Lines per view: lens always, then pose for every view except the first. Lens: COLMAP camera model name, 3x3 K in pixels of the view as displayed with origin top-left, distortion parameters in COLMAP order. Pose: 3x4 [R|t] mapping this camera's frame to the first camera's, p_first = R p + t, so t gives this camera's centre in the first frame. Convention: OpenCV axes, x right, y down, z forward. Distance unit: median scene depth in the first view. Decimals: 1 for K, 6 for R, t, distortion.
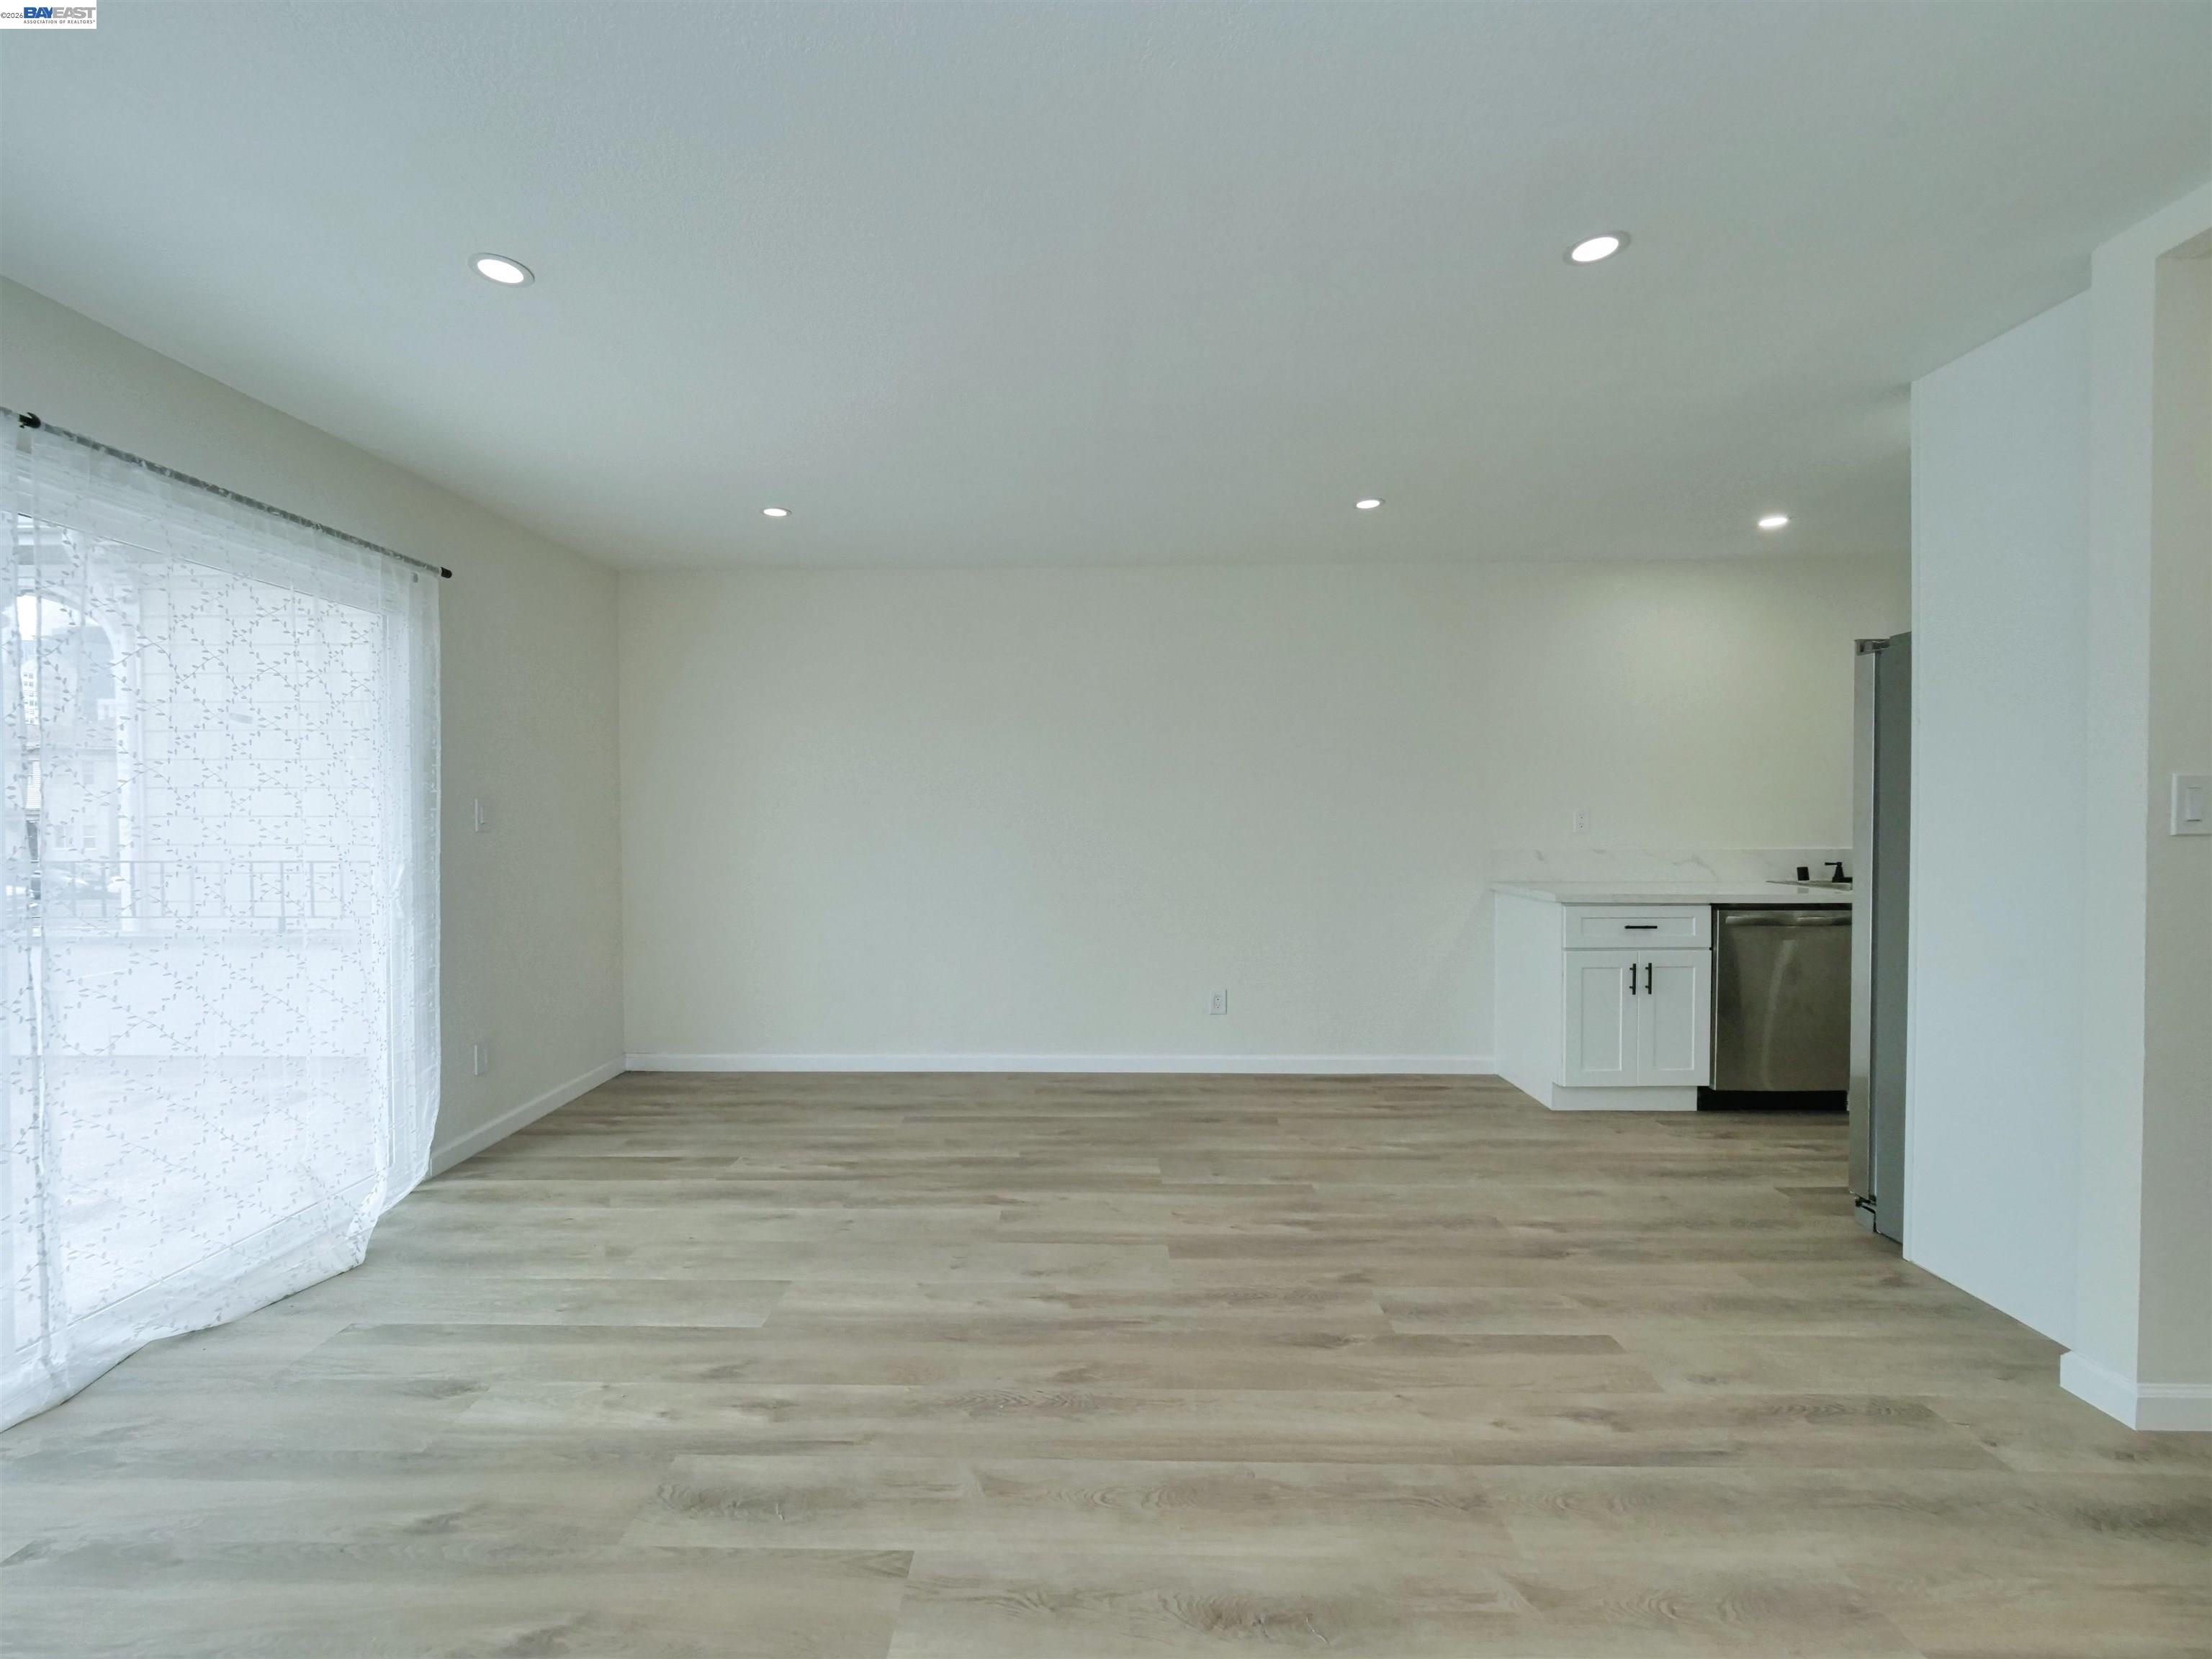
lens RADIAL K [[938.7, 0, 1102.2], [0, 938.7, 828.3], [0, 0, 1]] dist [-0.007009, 0.000103]
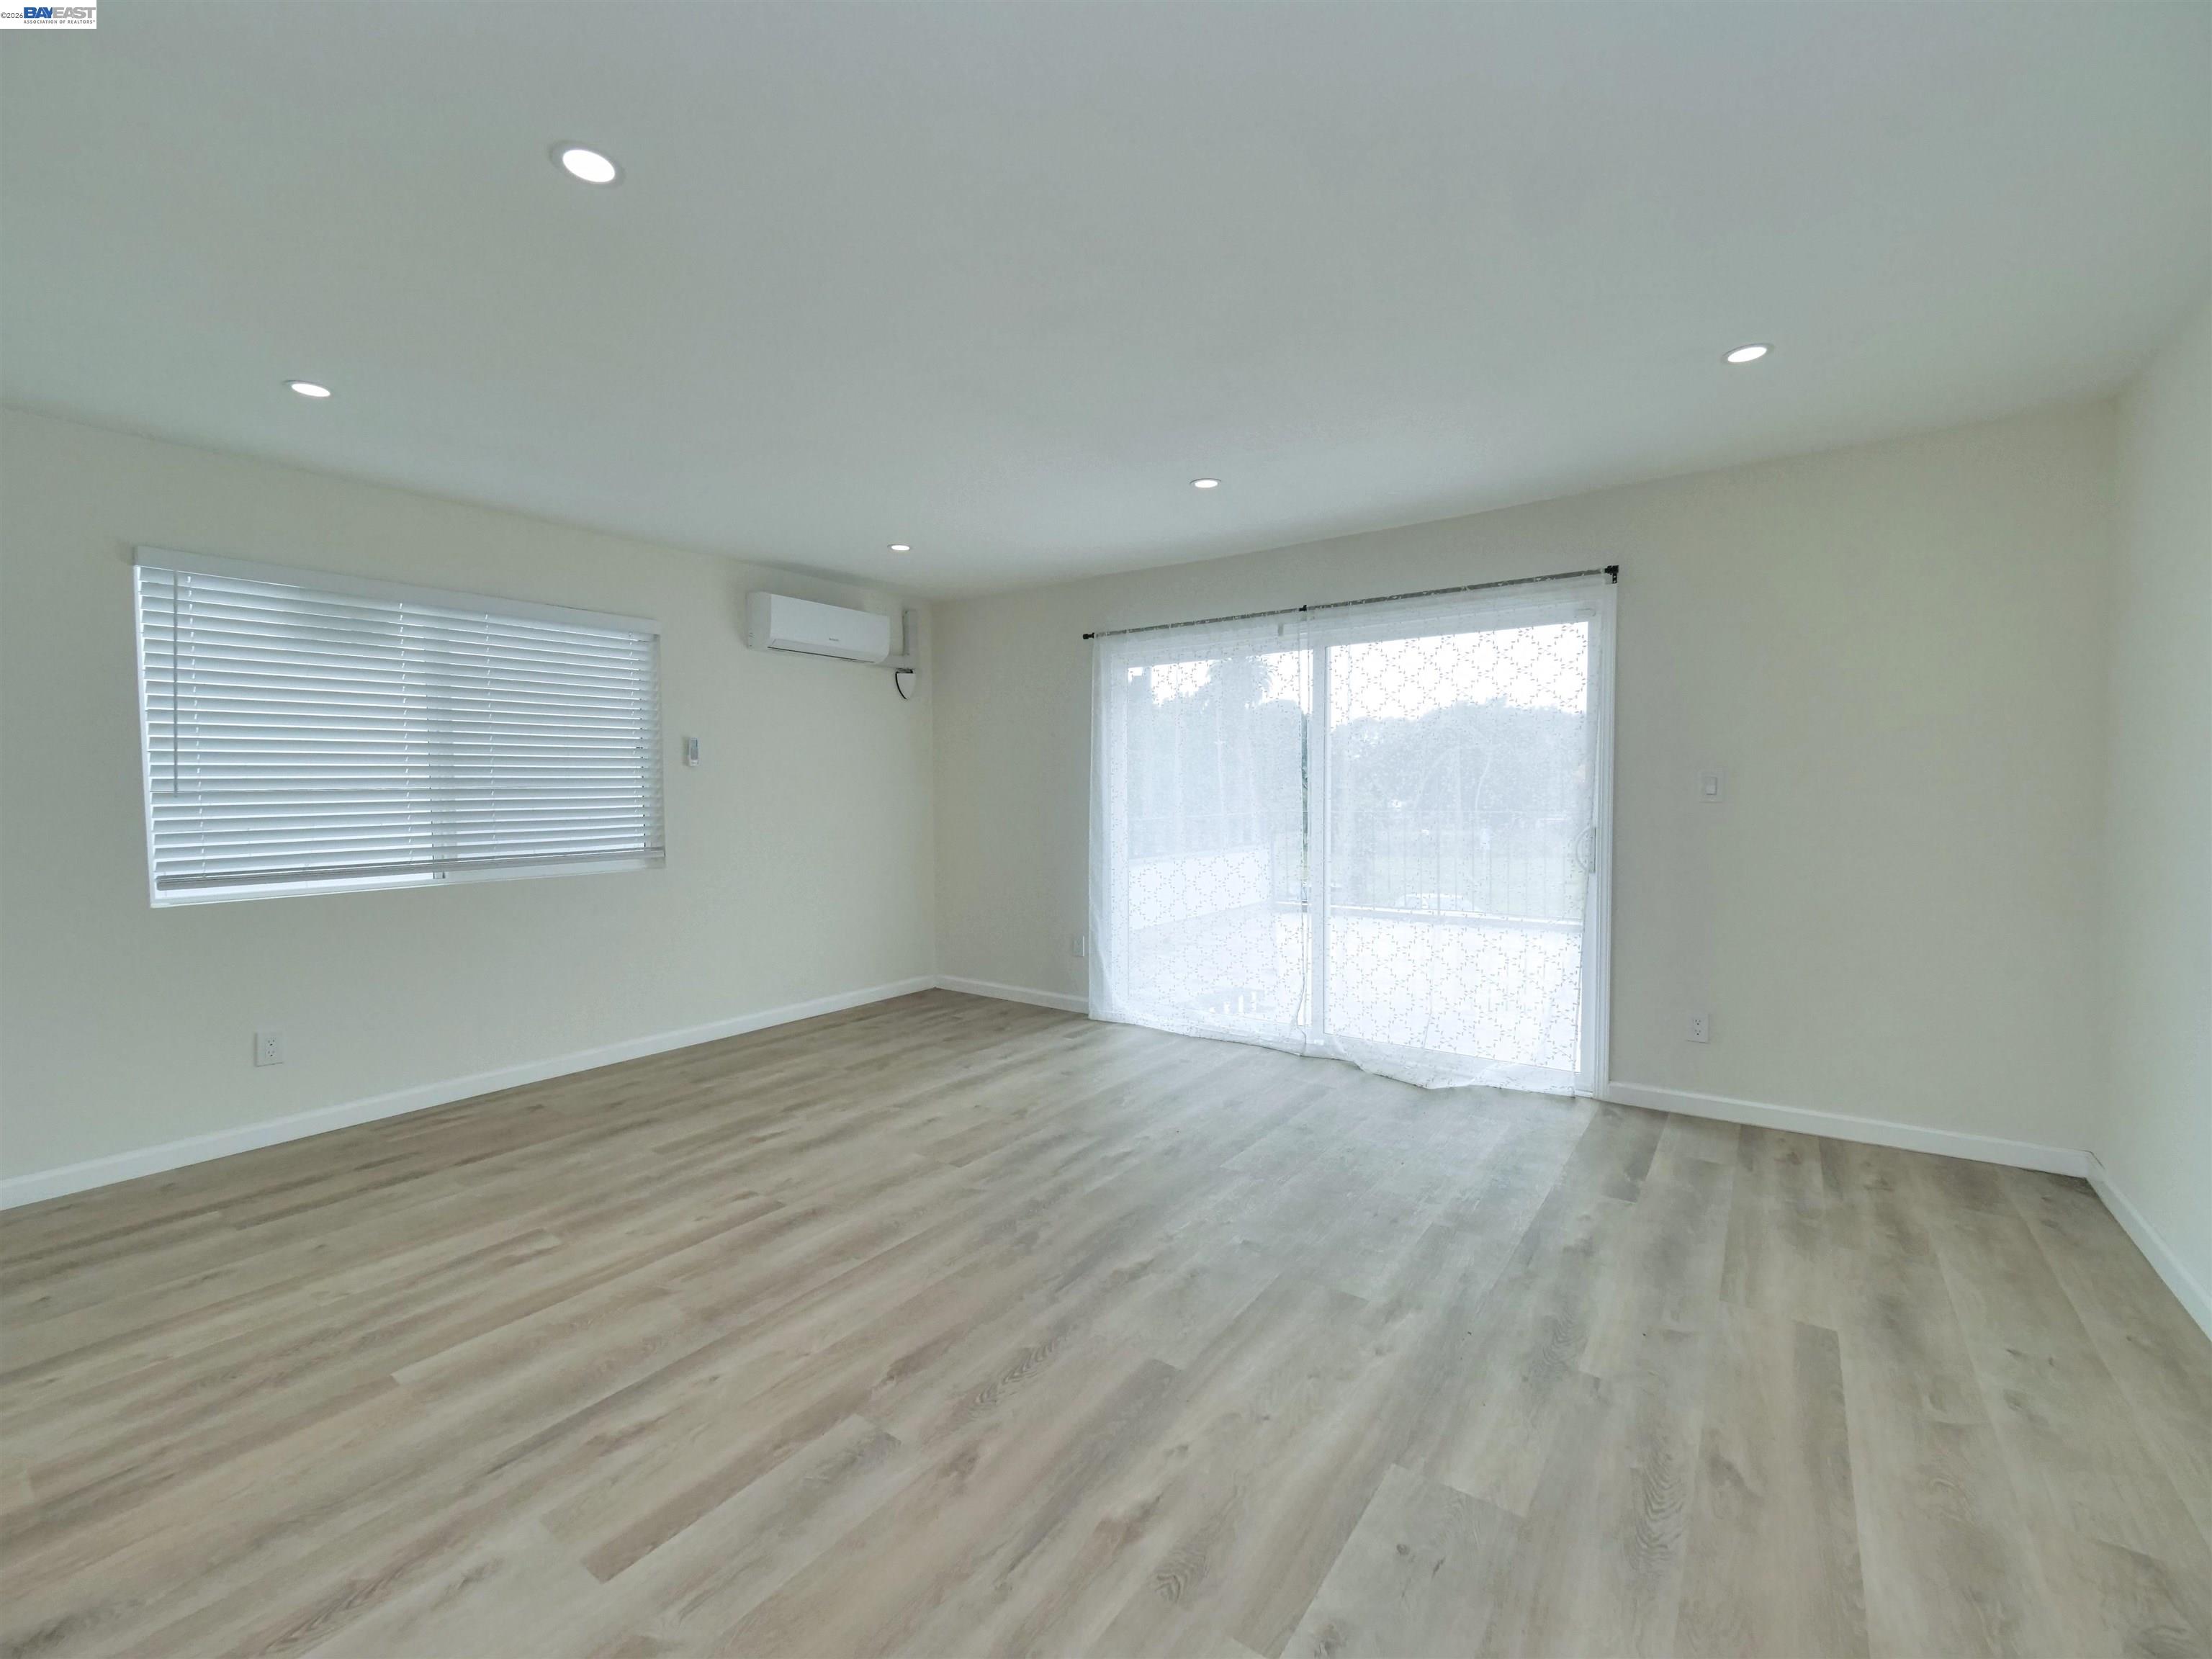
lens RADIAL K [[938.7, 0, 1093.2], [0, 938.7, 831.5], [0, 0, 1]] dist [-0.007009, 0.000103]
pose [[-0.581057, 0.044980, -0.812619, 0.875187], [-0.002662, 0.998361, 0.057164, -0.041940], [0.813858, 0.035379, -0.579985, 1.686934]]
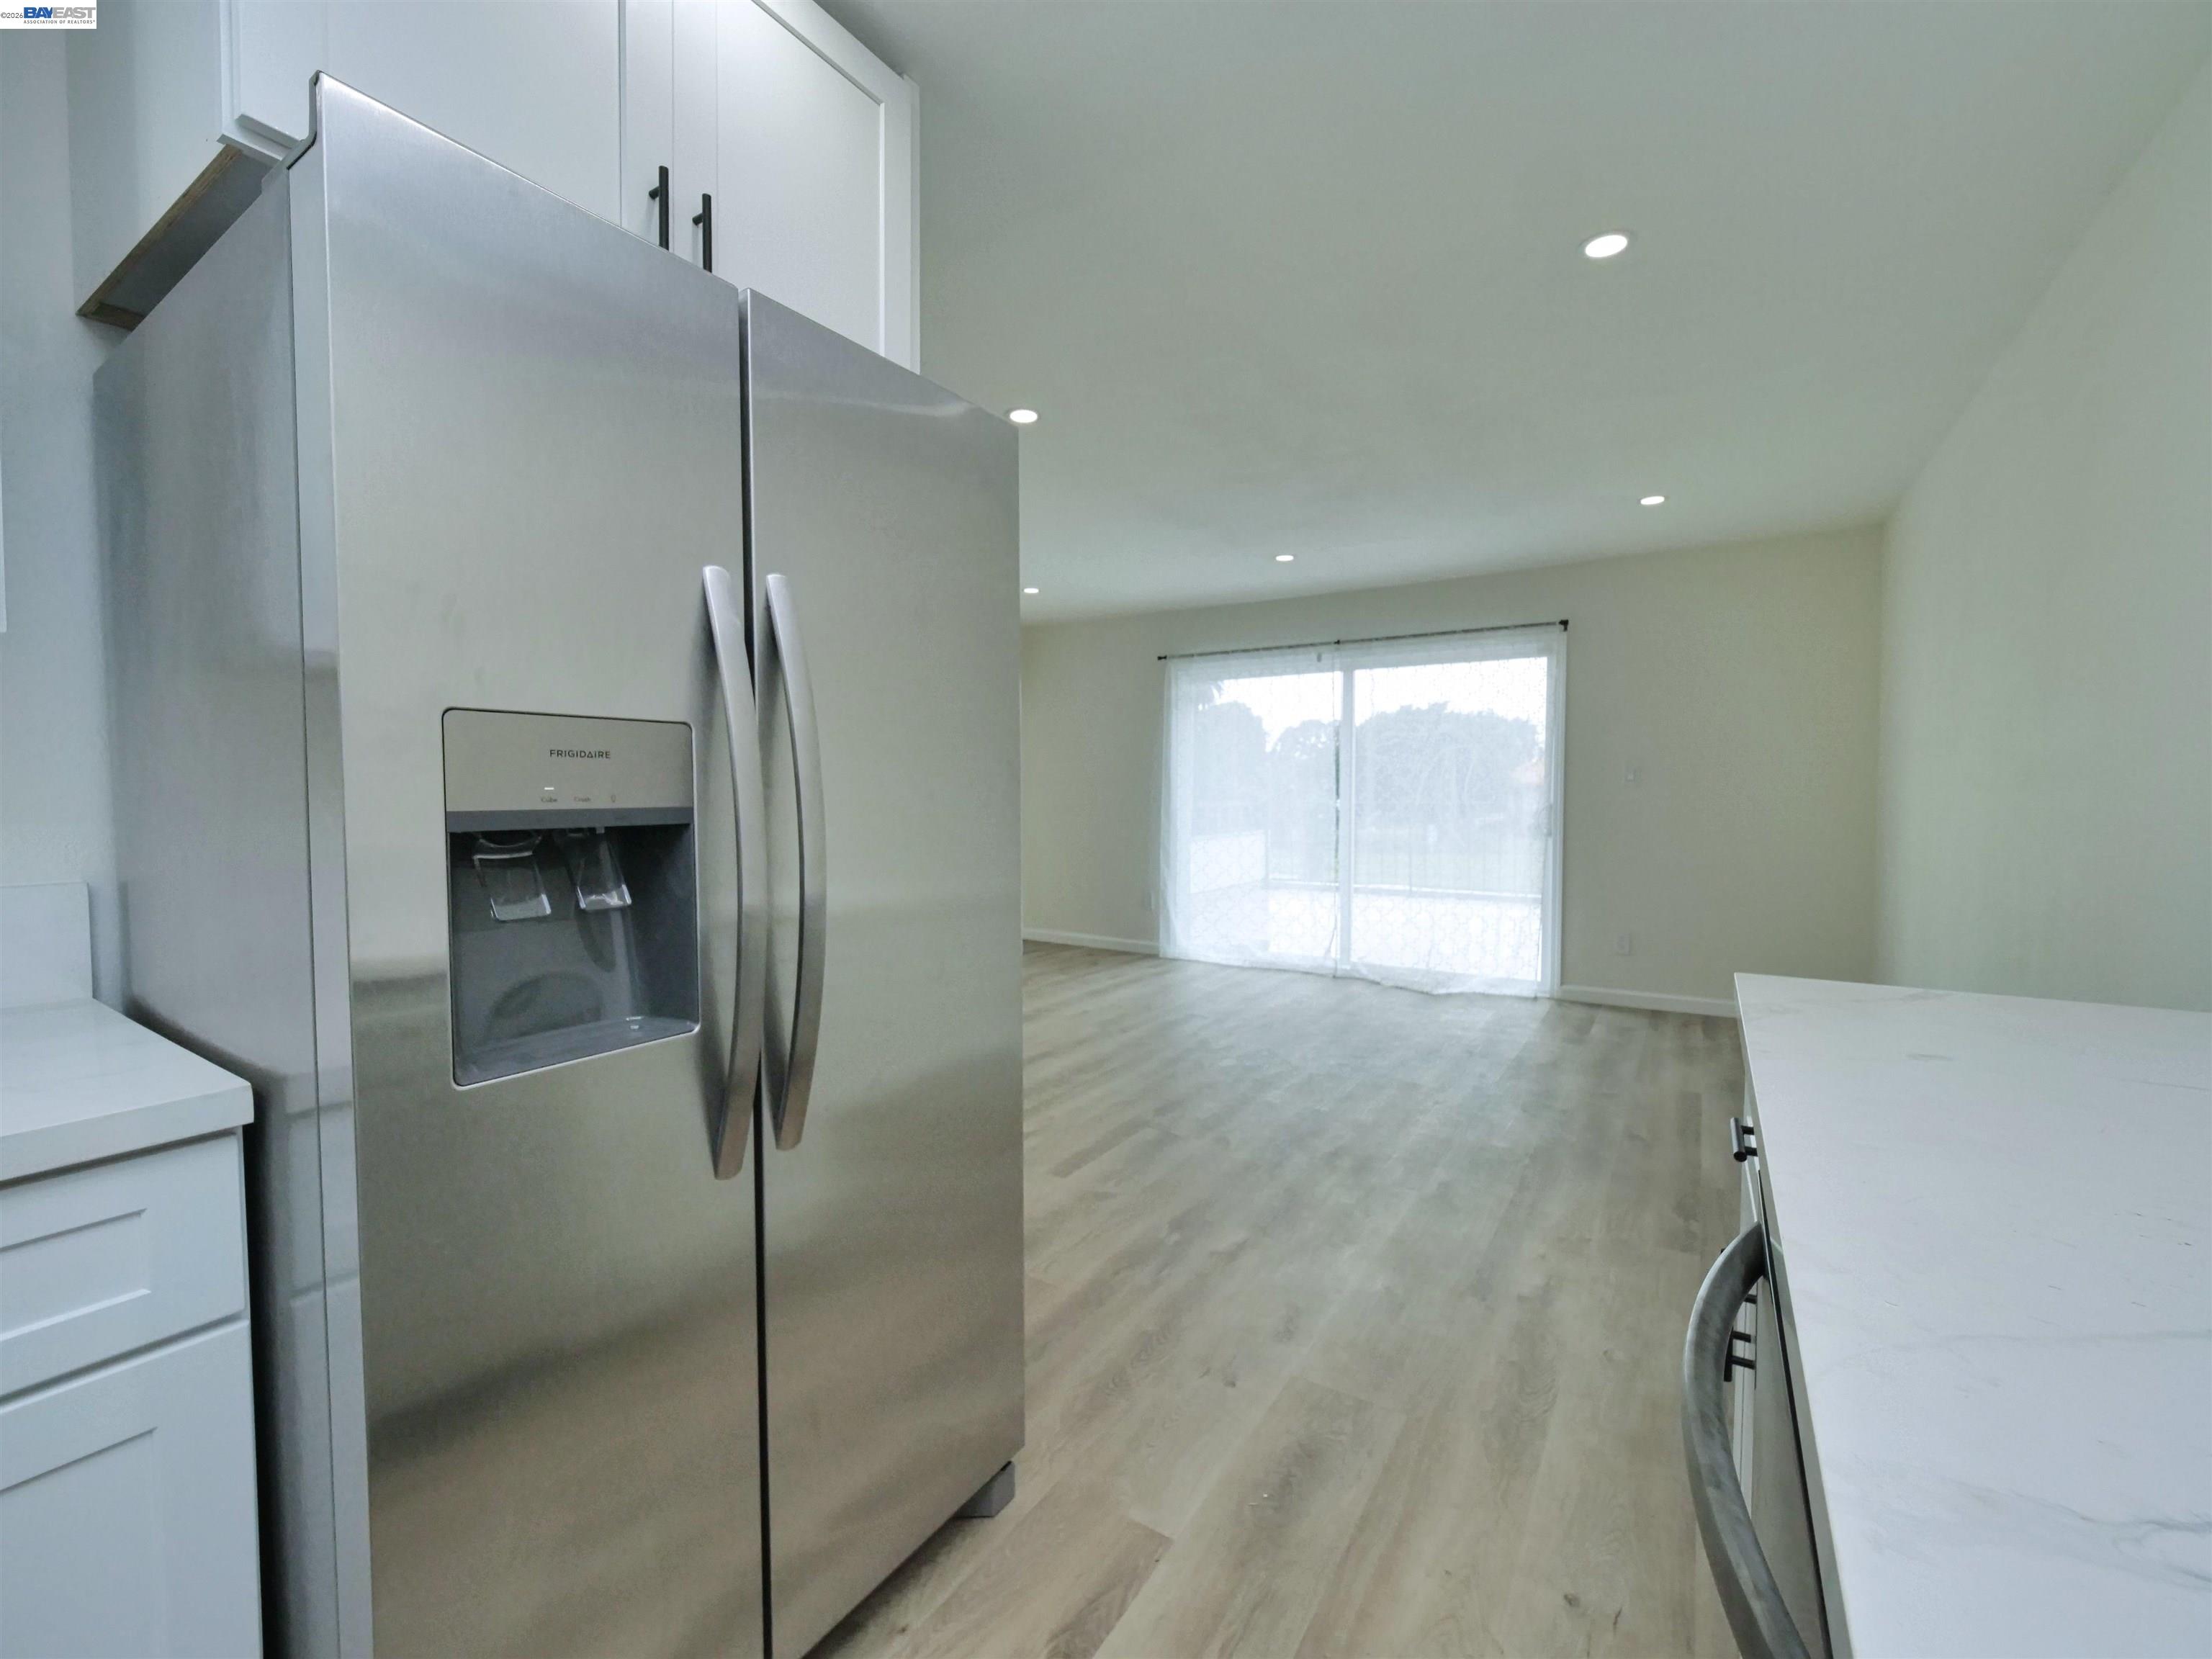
lens RADIAL K [[938.7, 0, 1084.4], [0, 938.7, 825.2], [0, 0, 1]] dist [-0.007009, 0.000103]
pose [[-0.539379, 0.036750, -0.841261, 1.621688], [-0.010071, 0.998694, 0.050084, -0.007889], [0.842003, 0.035487, -0.538305, 1.727615]]
